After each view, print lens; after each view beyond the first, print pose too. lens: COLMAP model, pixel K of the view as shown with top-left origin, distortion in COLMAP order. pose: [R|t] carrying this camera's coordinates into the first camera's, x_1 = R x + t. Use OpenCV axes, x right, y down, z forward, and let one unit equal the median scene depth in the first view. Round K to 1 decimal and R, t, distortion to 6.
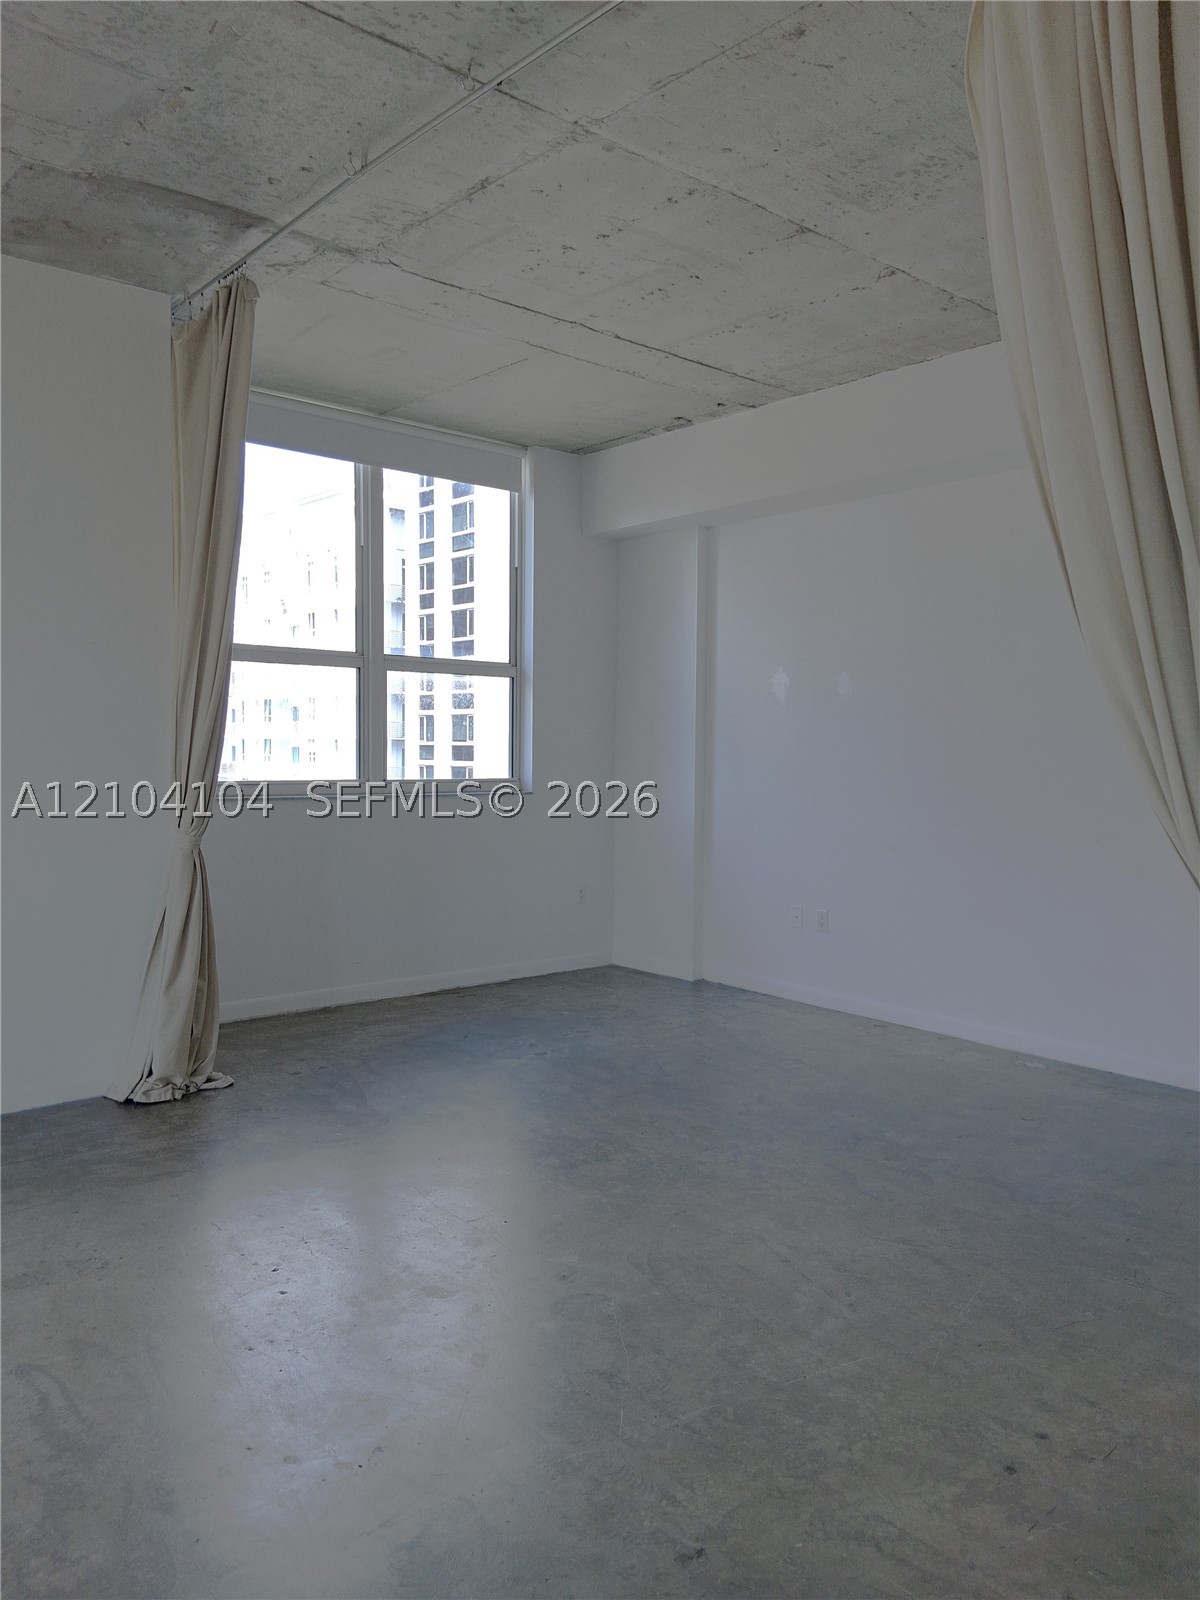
lens RADIAL K [[1203.1, 0, 591.0], [0, 1203.1, 795.9], [0, 0, 1]] dist [0.084622, -0.141311]
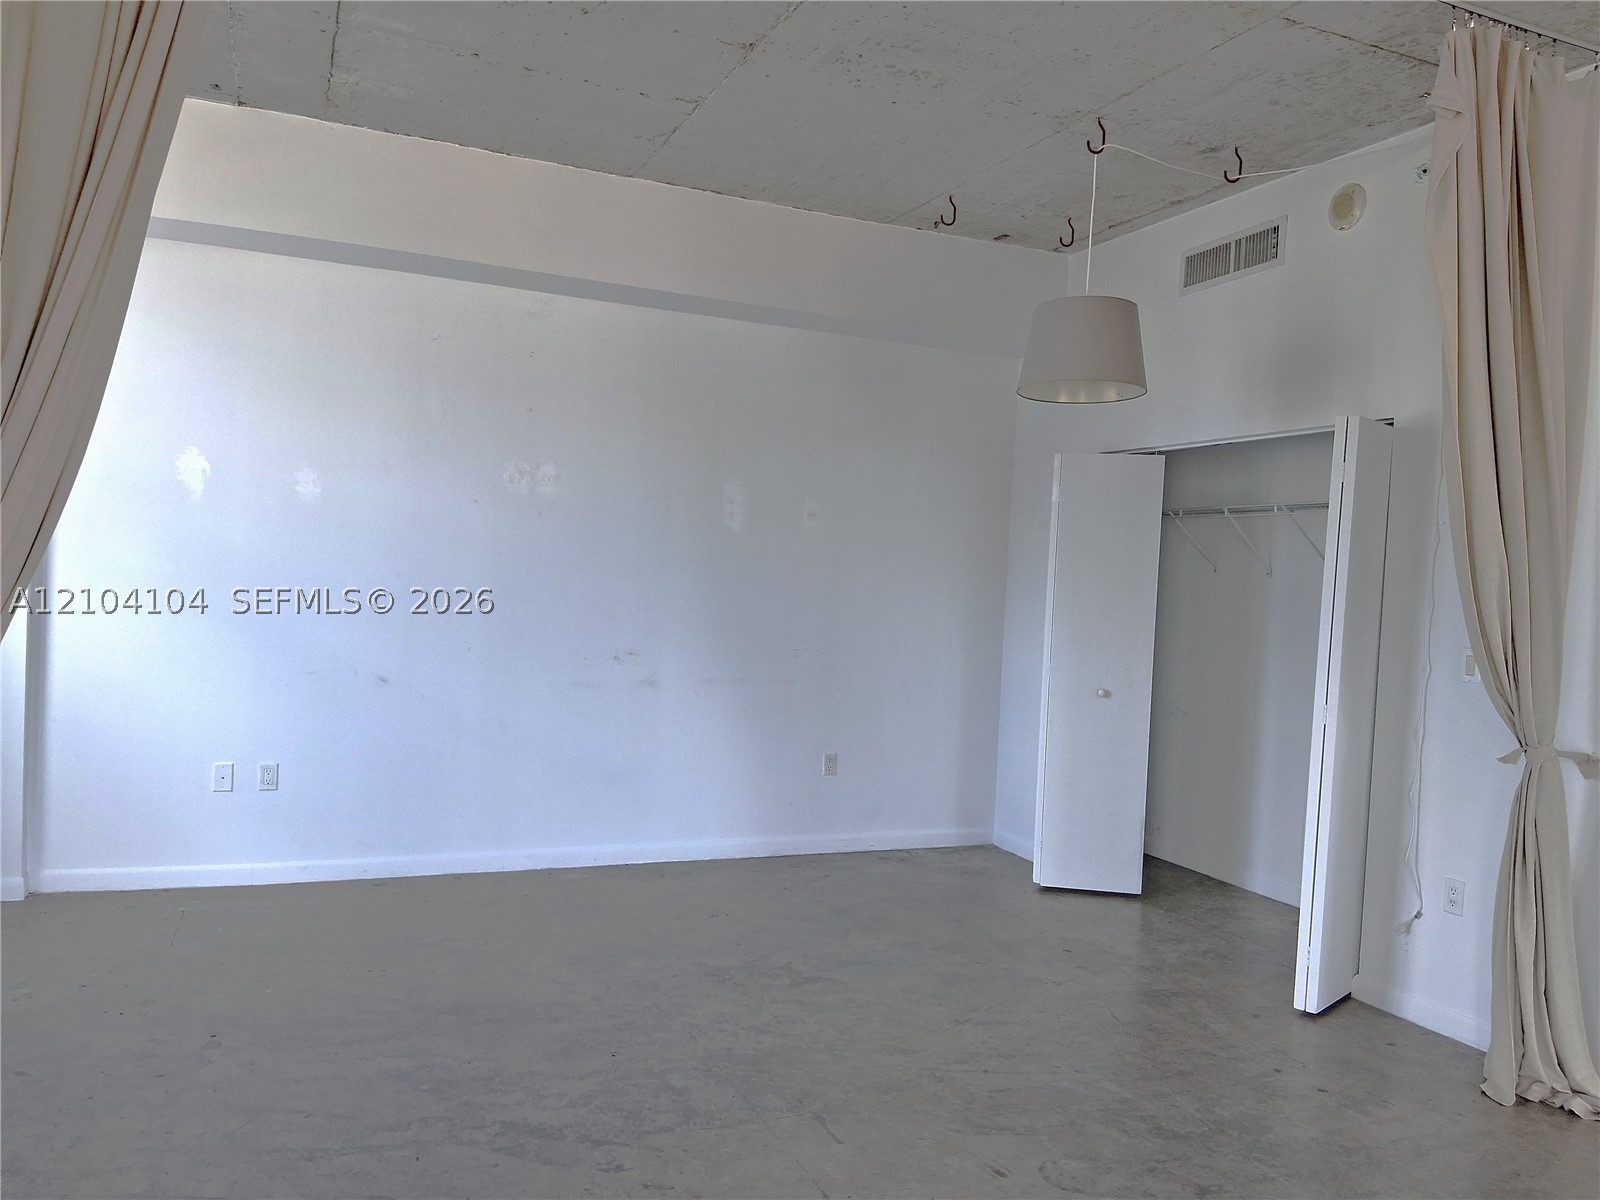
lens RADIAL K [[1203.1, 0, 800.0], [0, 1203.1, 600.0], [0, 0, 1]] dist [0.084622, -0.141311]
pose [[0.301382, -0.022367, 0.953241, -0.745180], [-0.003397, 0.999693, 0.024531, -0.053530], [-0.953497, -0.010632, 0.301213, 0.677833]]
